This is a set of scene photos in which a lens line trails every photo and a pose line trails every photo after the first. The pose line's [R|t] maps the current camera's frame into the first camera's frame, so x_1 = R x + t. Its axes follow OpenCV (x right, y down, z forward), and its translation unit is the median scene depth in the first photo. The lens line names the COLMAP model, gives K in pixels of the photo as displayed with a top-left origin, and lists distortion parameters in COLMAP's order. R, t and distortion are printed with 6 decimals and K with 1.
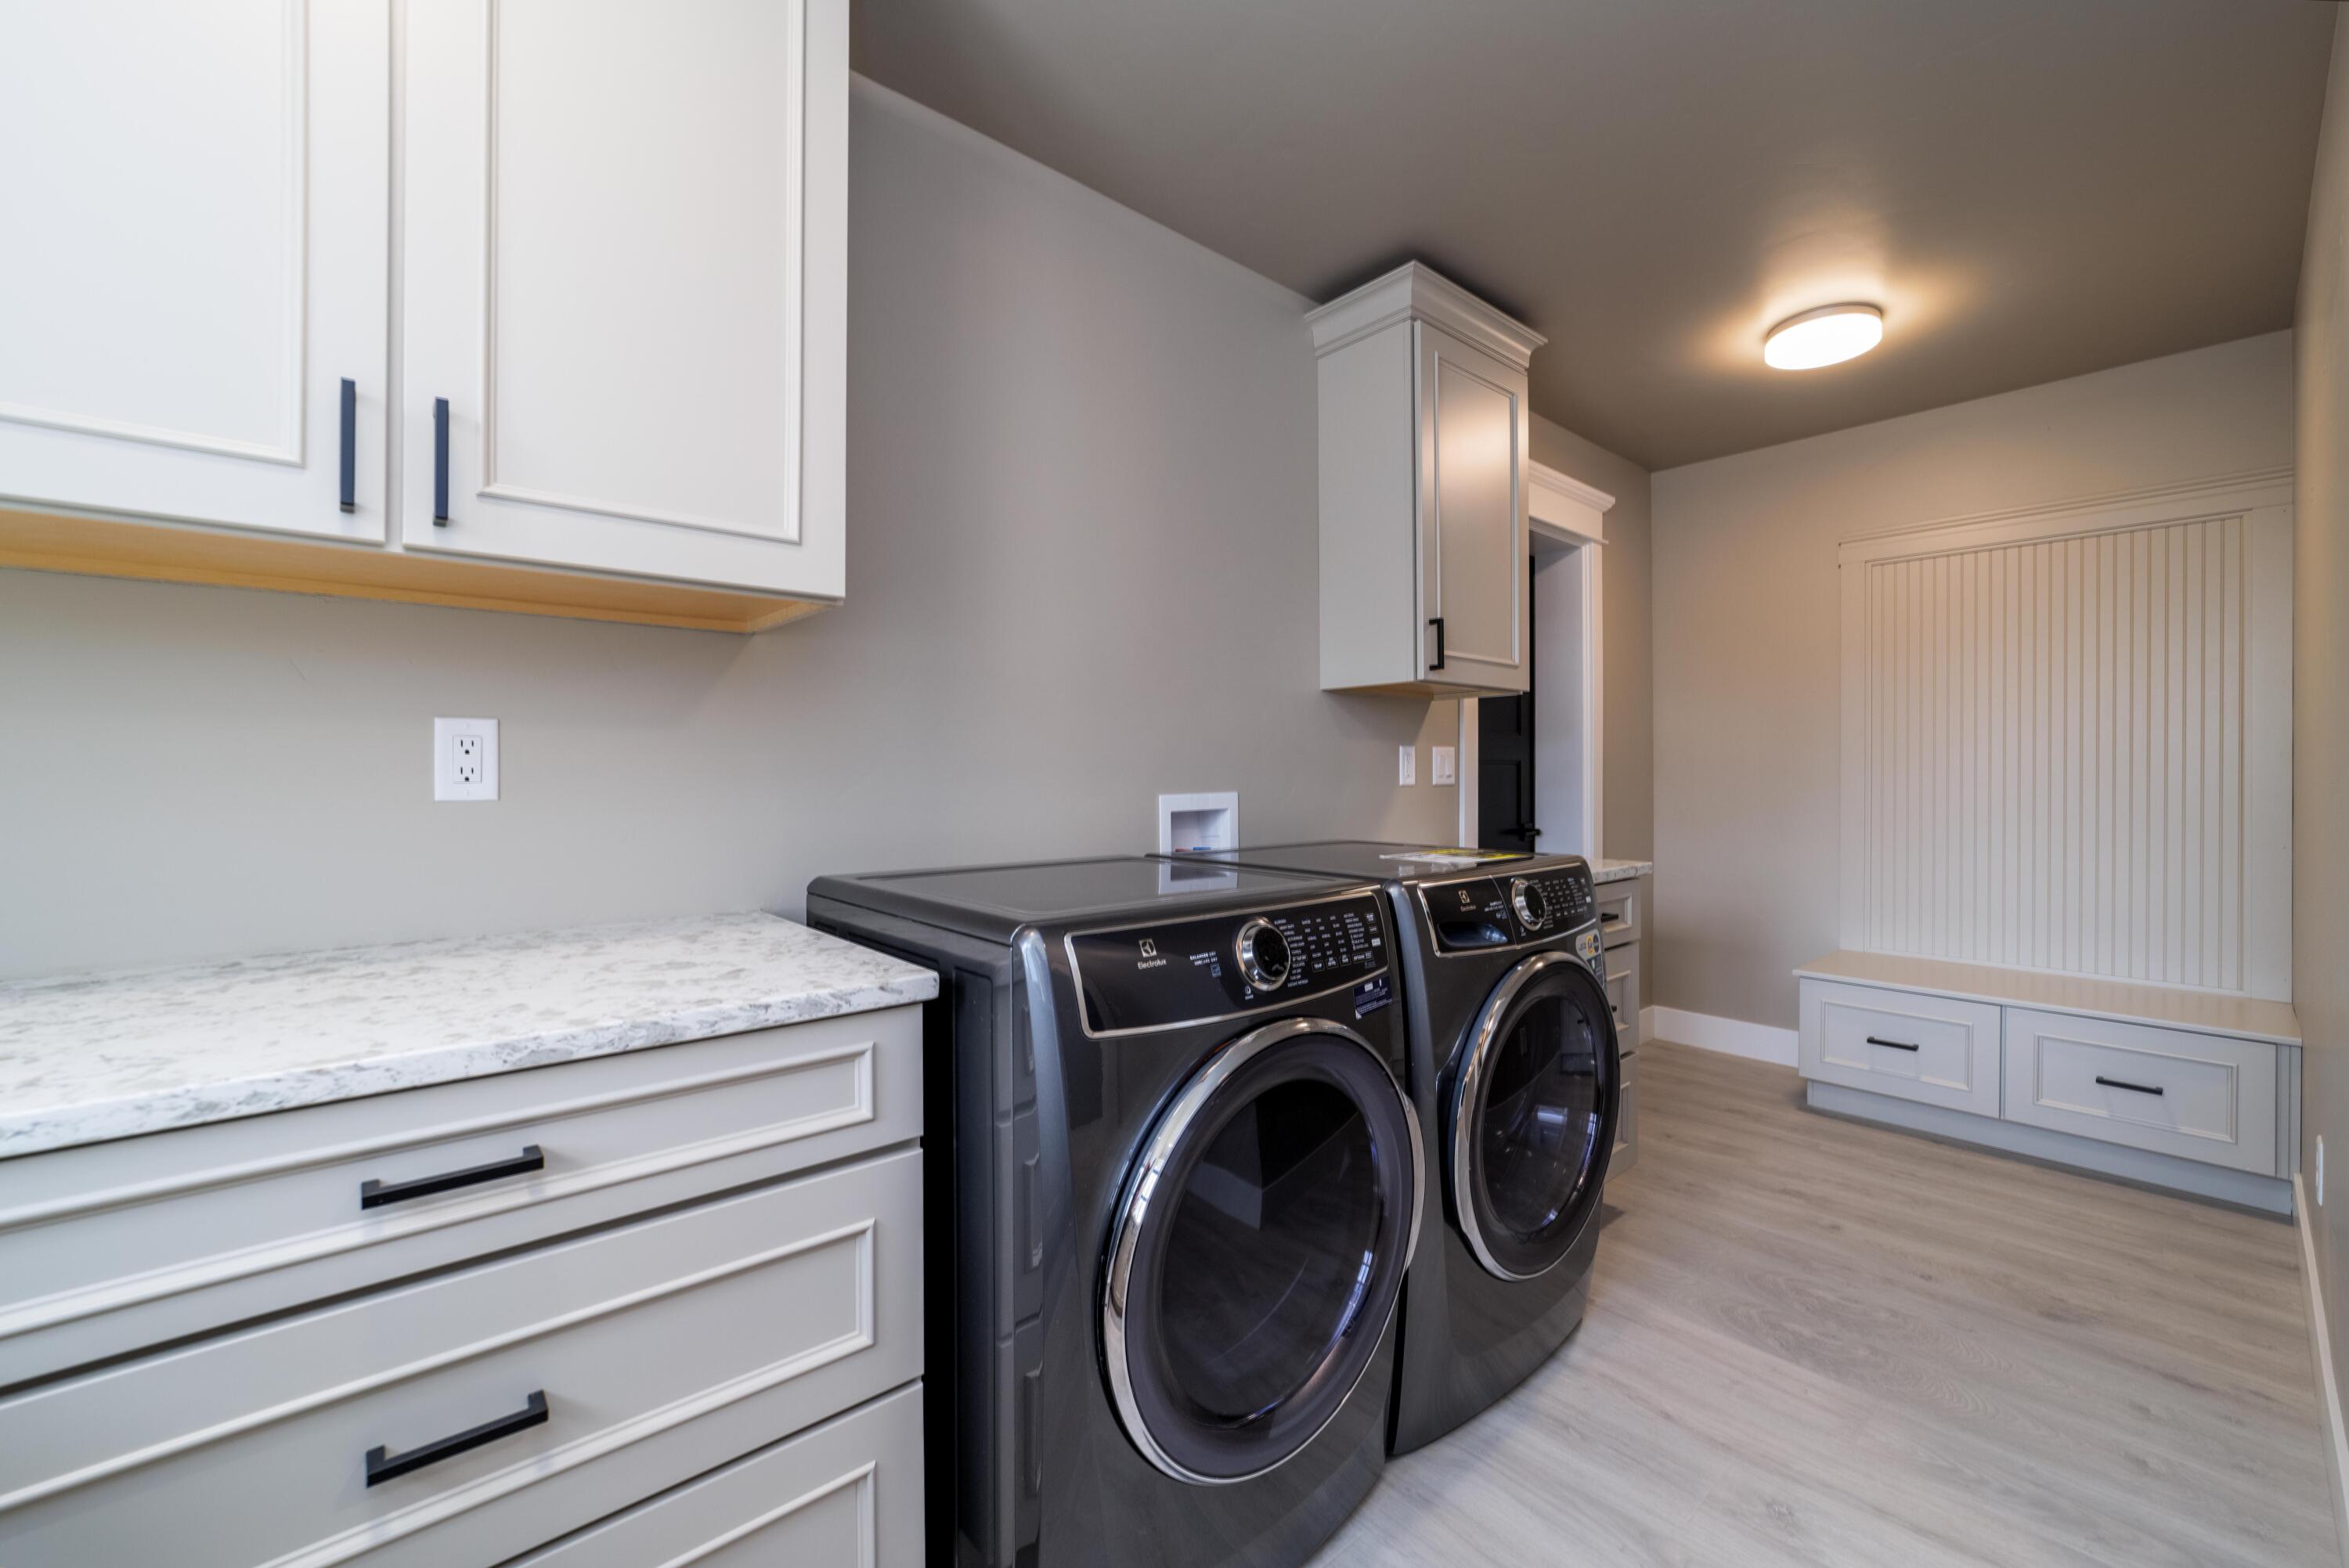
lens RADIAL K [[916.2, 0, 1177.0], [0, 916.2, 791.1], [0, 0, 1]] dist [-0.028601, 0.009631]
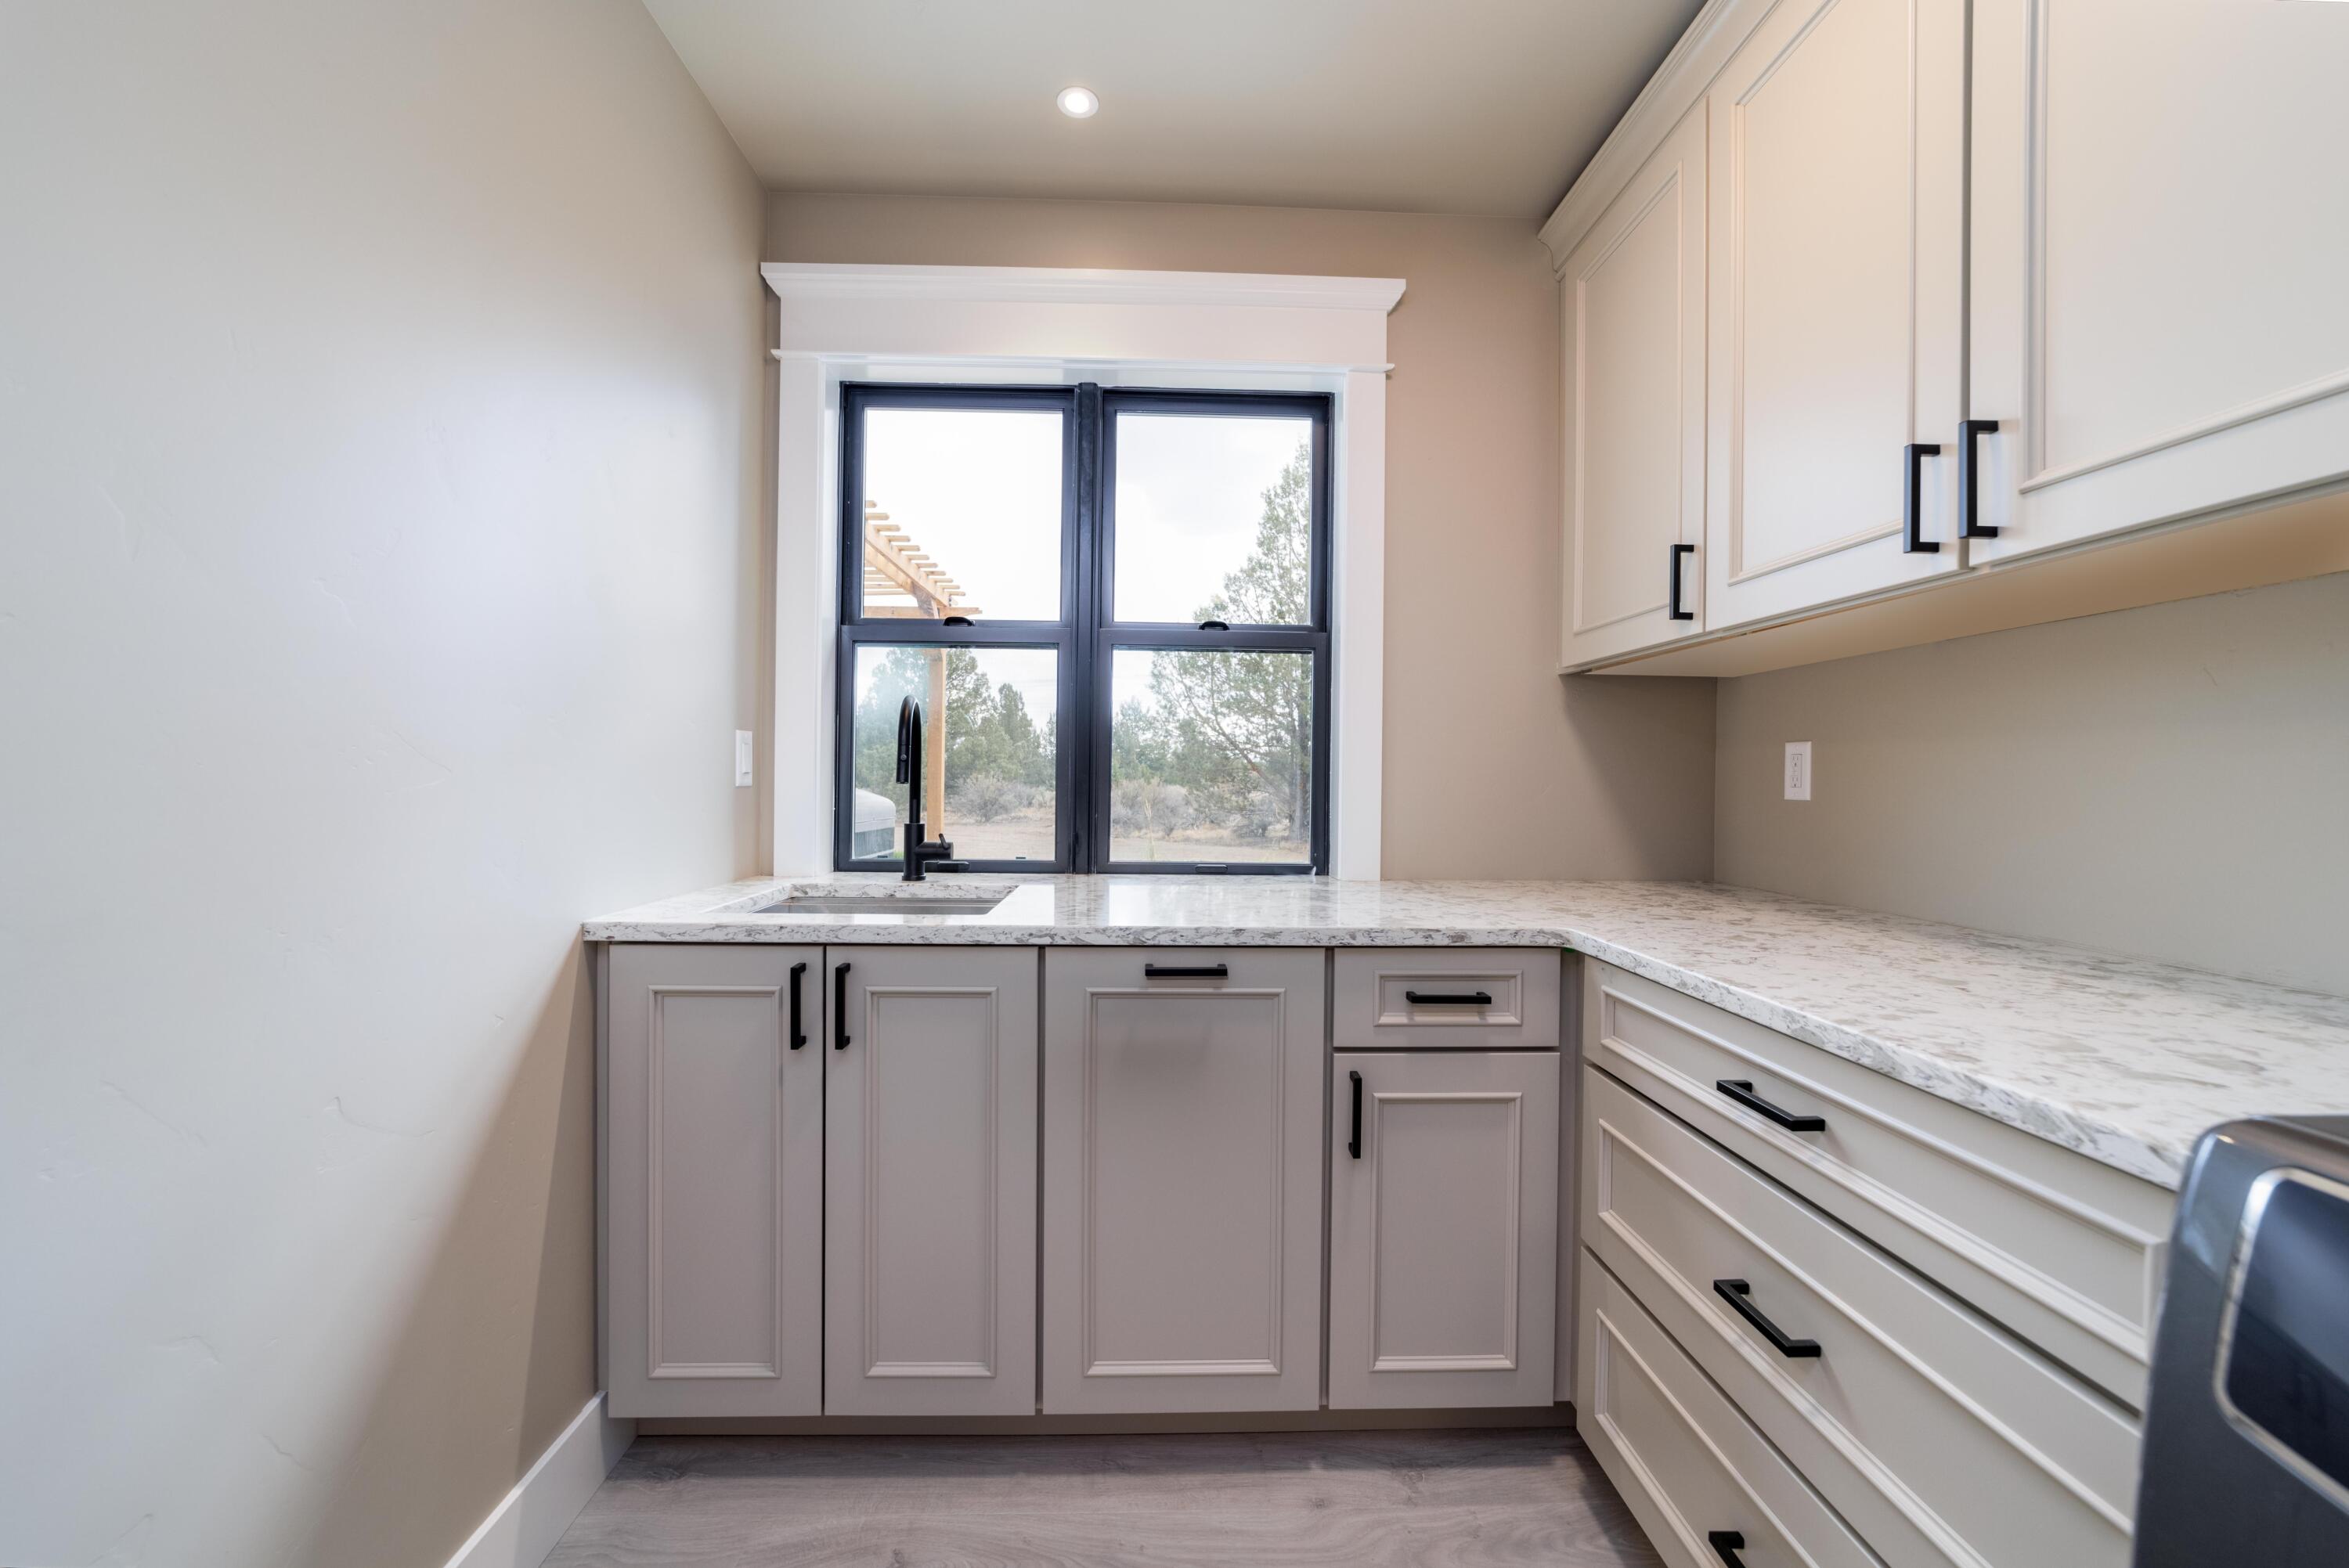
lens RADIAL K [[916.2, 0, 1177.0], [0, 916.2, 791.1], [0, 0, 1]] dist [-0.028601, 0.009631]
pose [[-0.641238, 0.004894, -0.767326, 0.596671], [-0.020488, 0.999514, 0.023496, -0.015085], [0.767068, 0.030788, -0.640826, 1.028539]]
